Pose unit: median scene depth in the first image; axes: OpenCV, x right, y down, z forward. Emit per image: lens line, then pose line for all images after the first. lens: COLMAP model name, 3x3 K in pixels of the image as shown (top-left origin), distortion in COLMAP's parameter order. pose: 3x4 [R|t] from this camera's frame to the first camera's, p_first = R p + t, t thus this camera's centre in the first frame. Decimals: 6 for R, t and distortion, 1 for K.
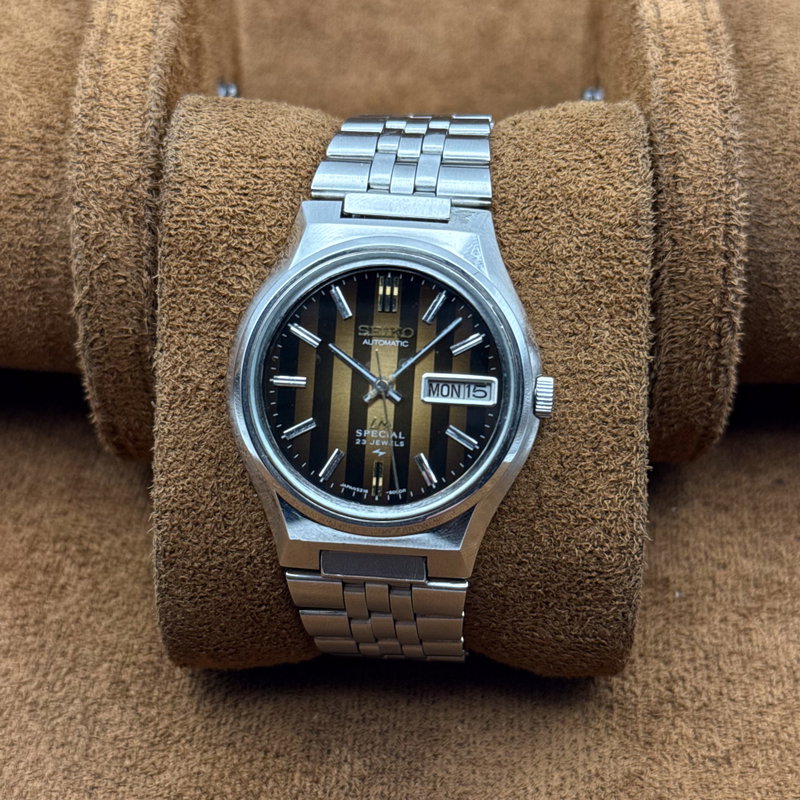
lens RADIAL K [[1629.0, 0, 399.9], [0, 1629.0, 383.0], [0, 0, 1]] dist [0.214641, -0.006097]
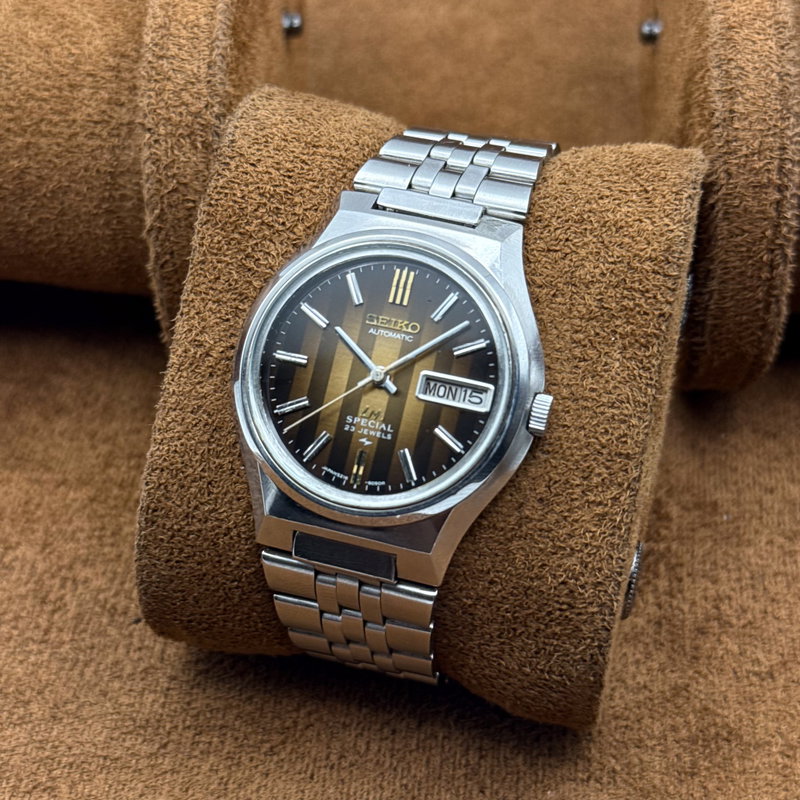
lens RADIAL K [[1629.0, 0, 399.9], [0, 1629.0, 383.0], [0, 0, 1]] dist [0.214641, -0.006097]
pose [[0.975140, 0.159335, -0.153993, 0.151406], [-0.171802, 0.982549, -0.071278, 0.072365], [0.139948, 0.095963, 0.985498, 0.019356]]
